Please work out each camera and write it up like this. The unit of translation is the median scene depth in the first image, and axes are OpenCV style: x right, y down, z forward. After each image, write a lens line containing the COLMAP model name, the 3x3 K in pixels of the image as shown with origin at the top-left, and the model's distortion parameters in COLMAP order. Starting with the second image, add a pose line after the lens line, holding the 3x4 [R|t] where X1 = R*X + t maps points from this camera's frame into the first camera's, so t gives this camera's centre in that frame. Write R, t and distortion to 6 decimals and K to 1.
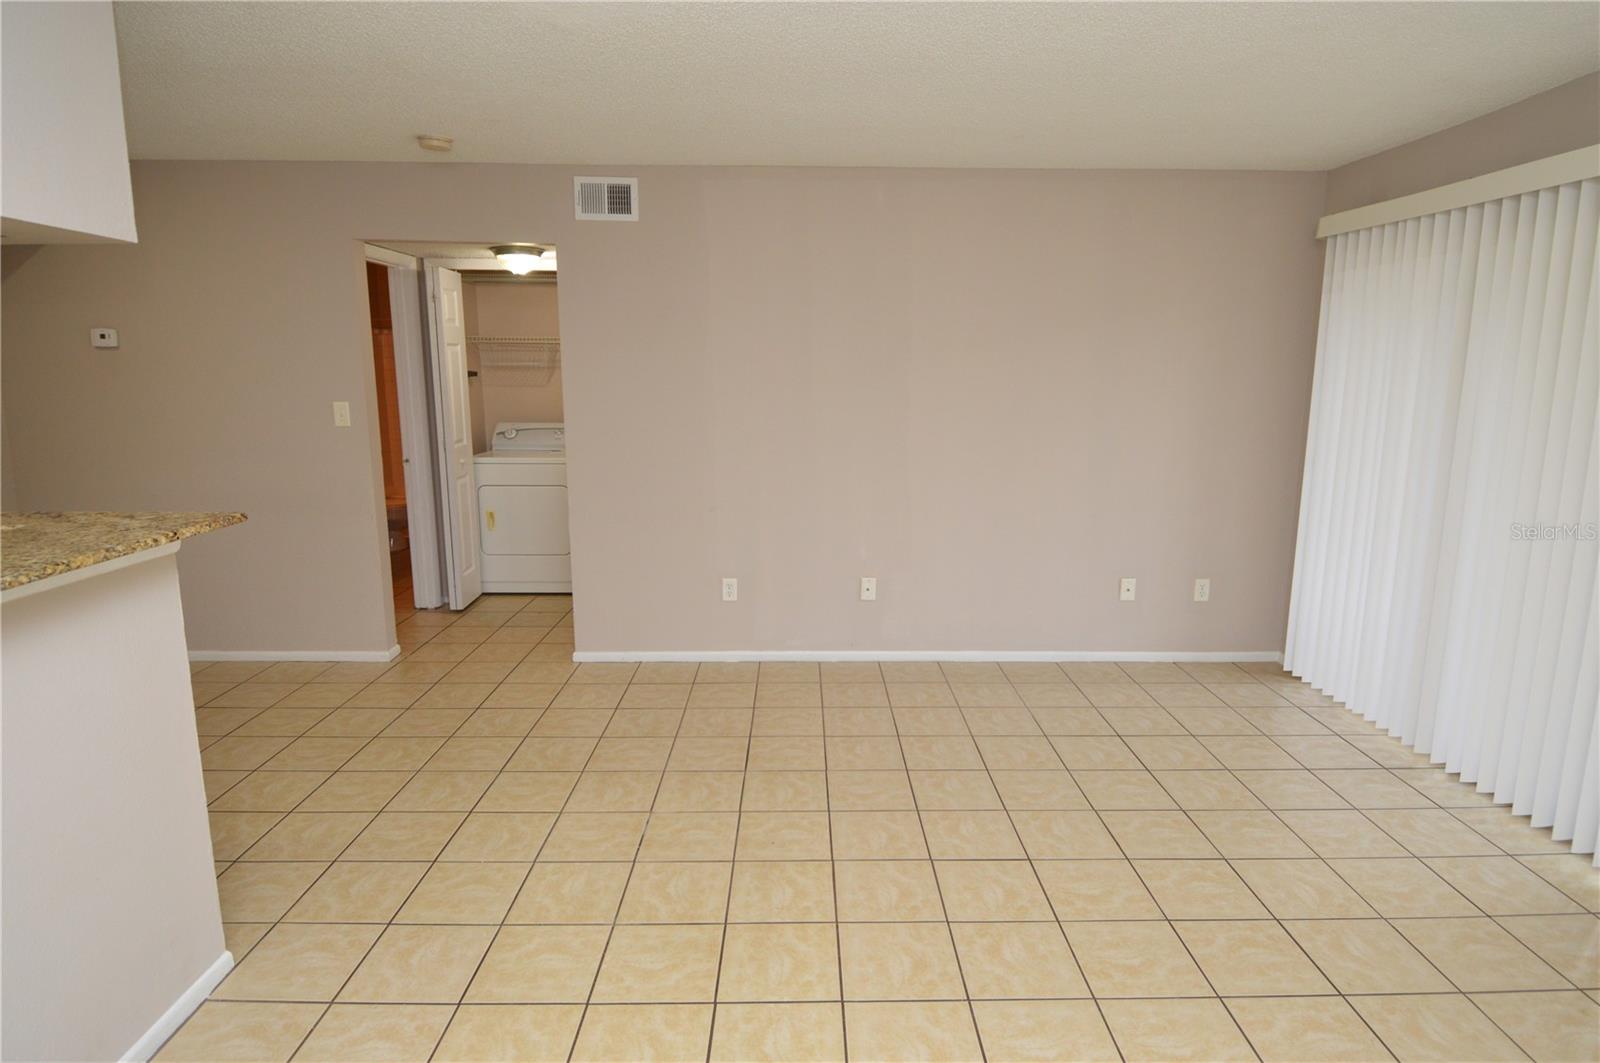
lens RADIAL K [[878.4, 0, 811.4], [0, 878.4, 514.5], [0, 0, 1]] dist [0.062191, -0.083924]
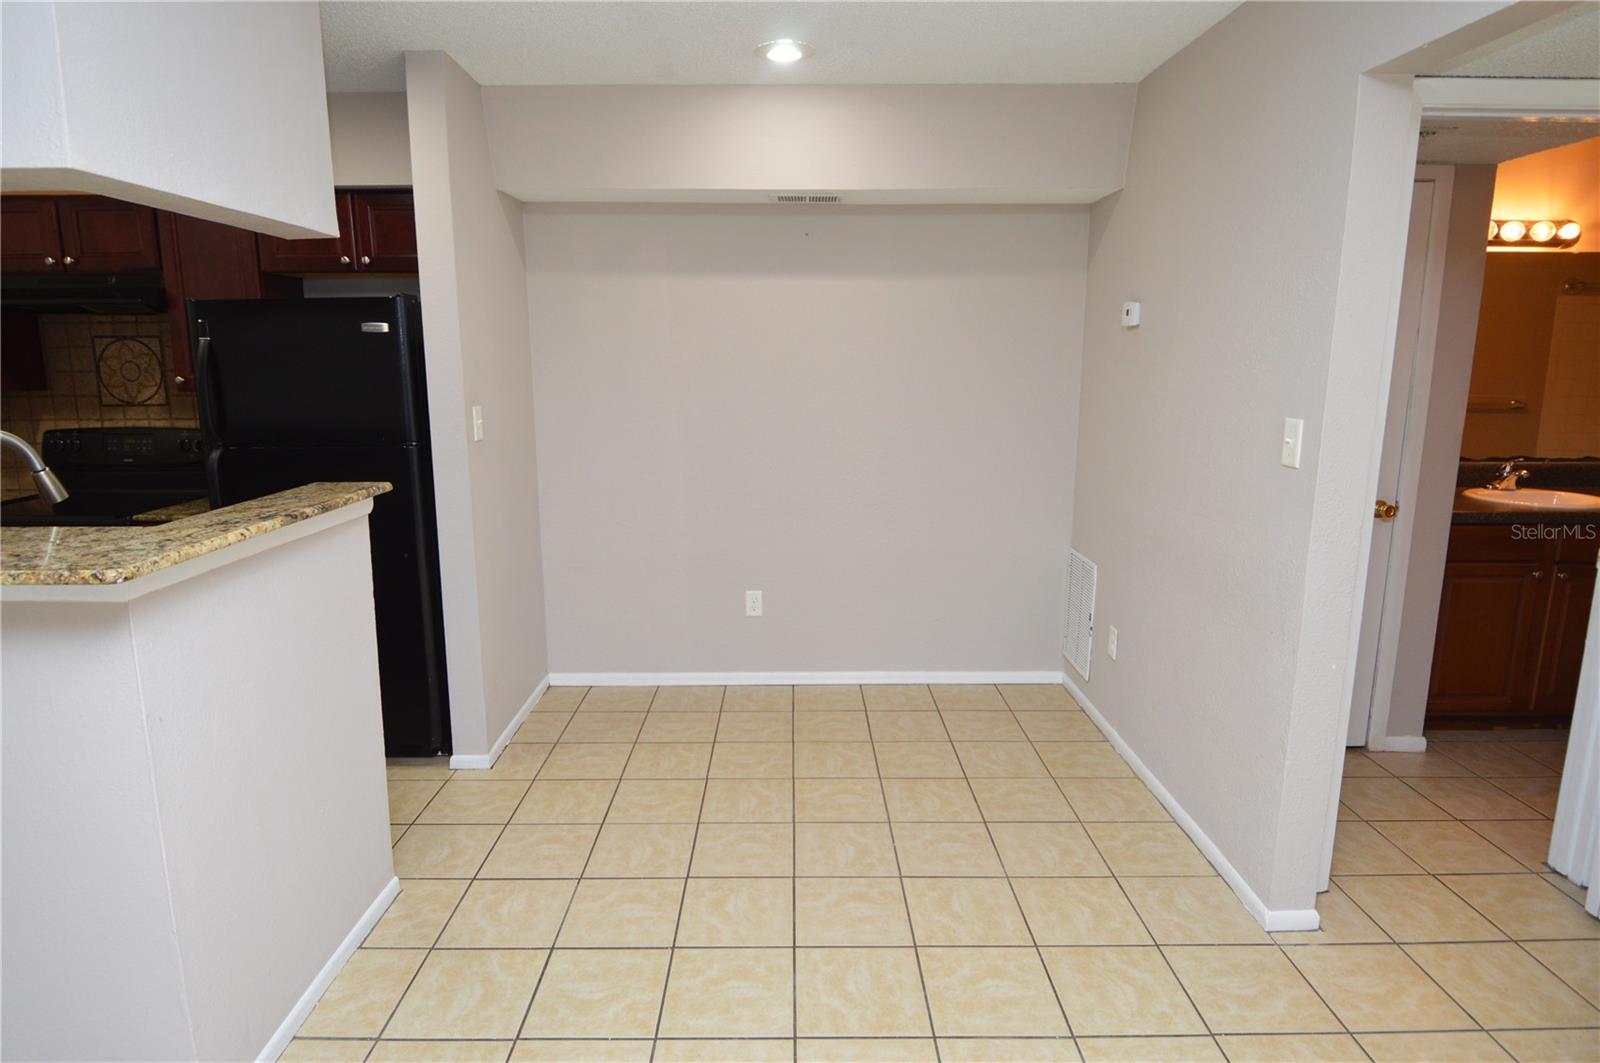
lens RADIAL K [[901.9, 0, 800.0], [0, 901.9, 531.5], [0, 0, 1]] dist [0.001519, -0.018817]
pose [[-0.011023, 0.184767, -0.982721, -0.004602], [-0.162115, 0.969448, 0.184090, -0.117331], [0.986710, 0.161343, 0.019268, 0.740454]]
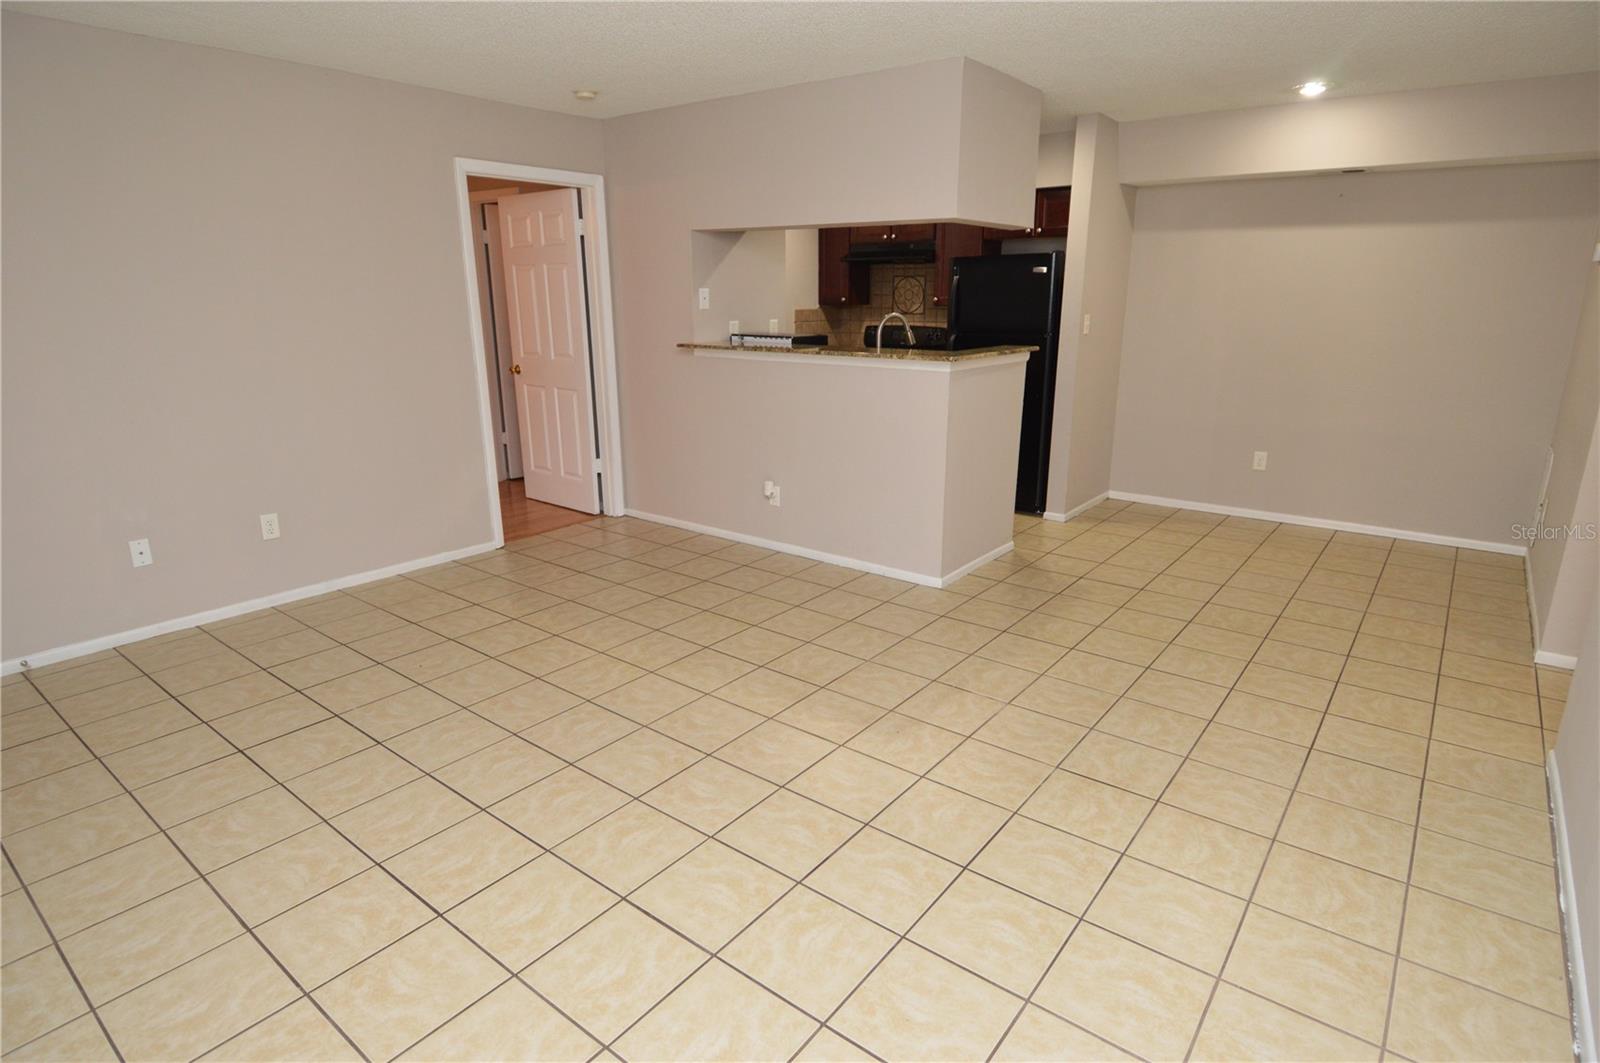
lens RADIAL K [[847.3, 0, 814.5], [0, 847.3, 519.6], [0, 0, 1]] dist [0.030213, -0.039860]
pose [[-0.622192, 0.198431, -0.757299, 0.503496], [-0.128770, 0.928228, 0.349015, -0.141602], [0.772201, 0.314672, -0.551984, 0.949889]]
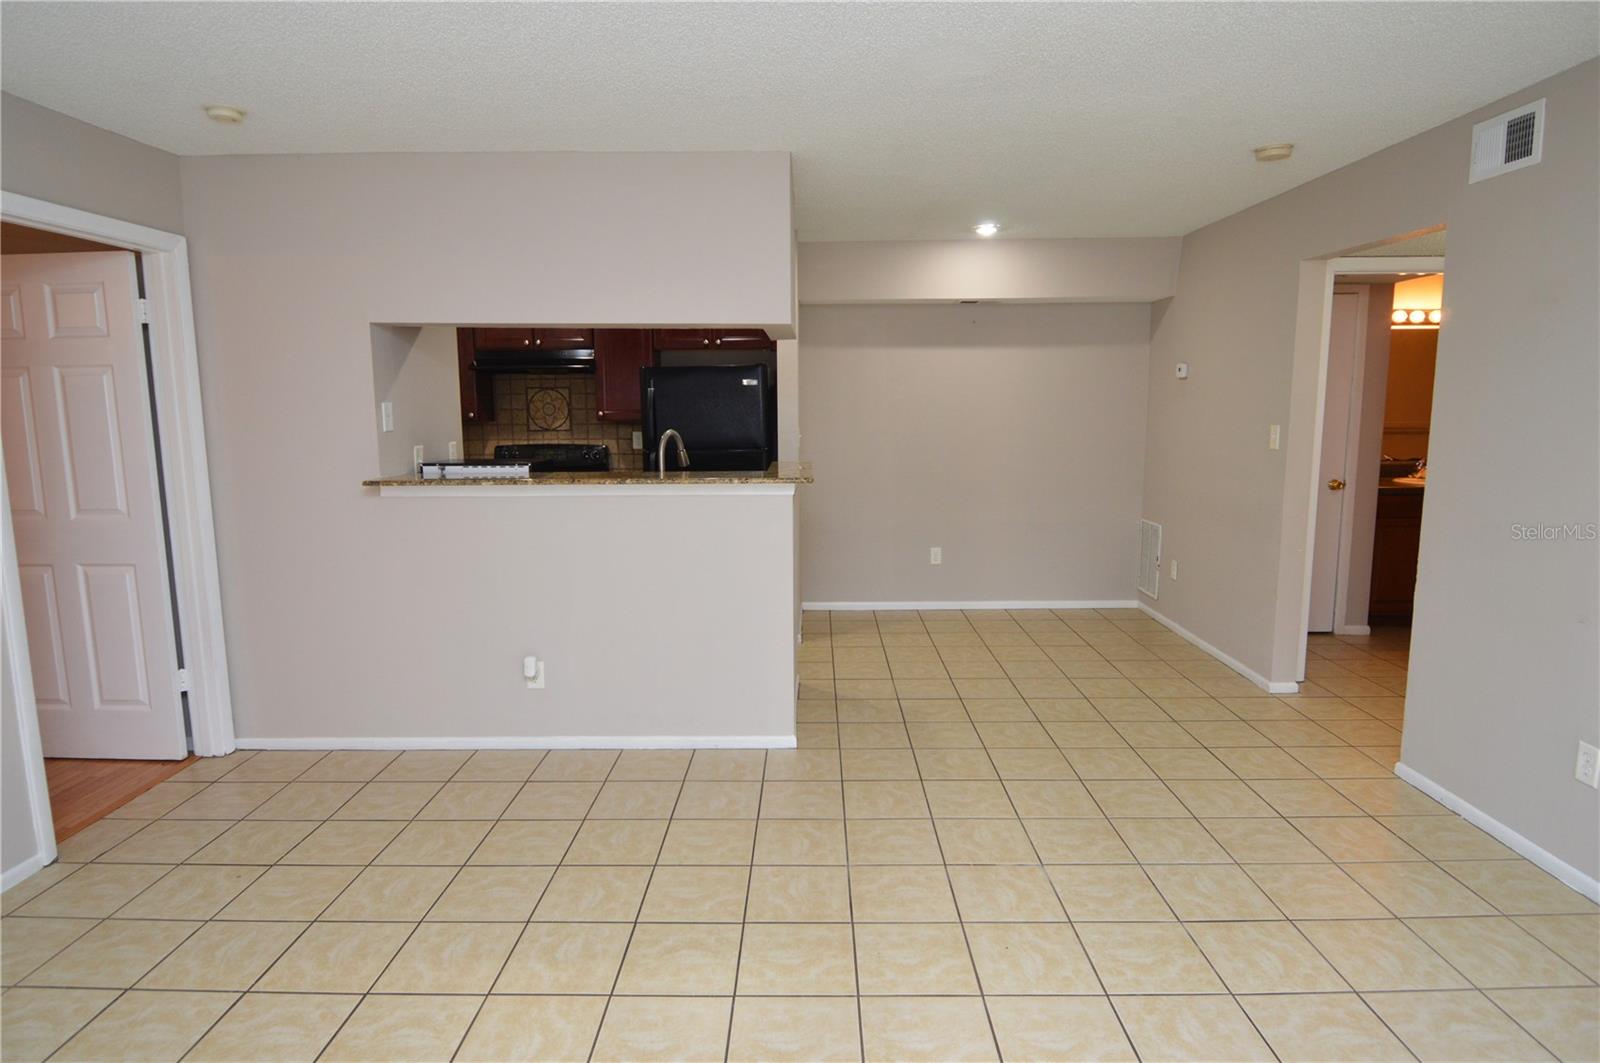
lens RADIAL K [[861.9, 0, 815.4], [0, 861.9, 522.0], [0, 0, 1]] dist [0.006385, -0.015680]
pose [[-0.025887, 0.132599, -0.990832, 0.488753], [-0.155329, 0.978592, 0.135019, -0.073347], [0.987524, 0.157400, -0.004736, 0.518451]]
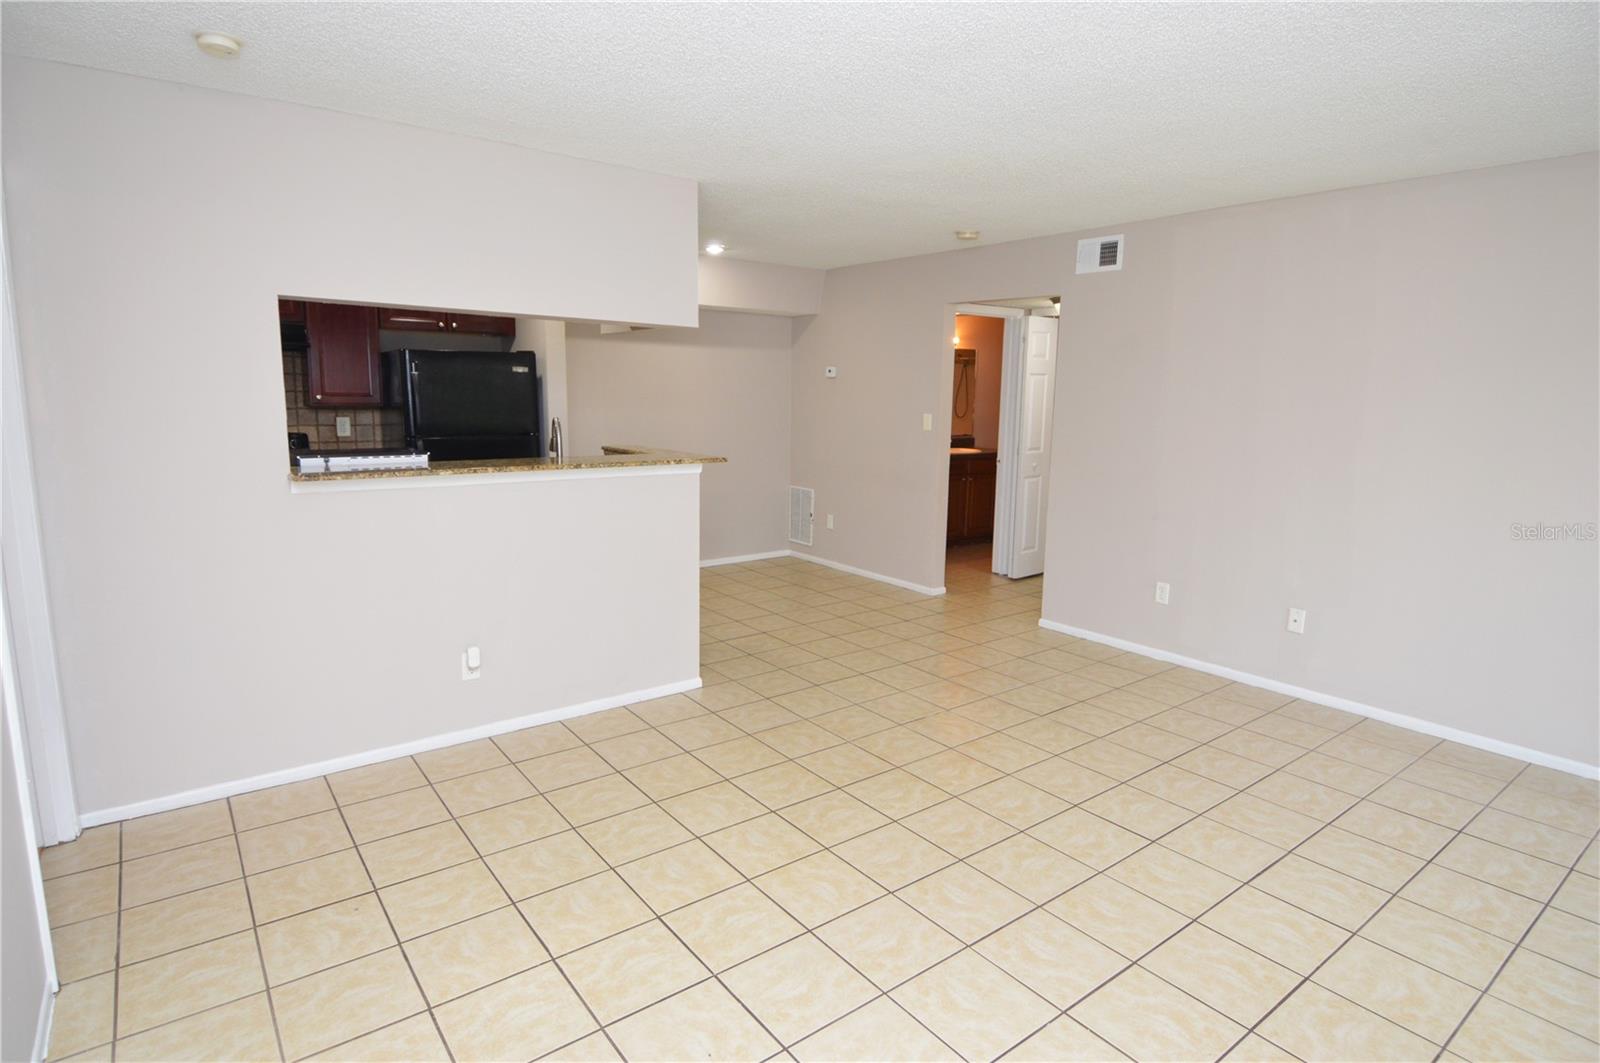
lens RADIAL K [[847.3, 0, 814.5], [0, 847.3, 519.6], [0, 0, 1]] dist [0.030213, -0.039860]
pose [[0.599591, 0.126843, -0.790191, 0.512101], [-0.142726, 0.988480, 0.050373, 0.003112], [0.787477, 0.082577, 0.610787, -0.000112]]
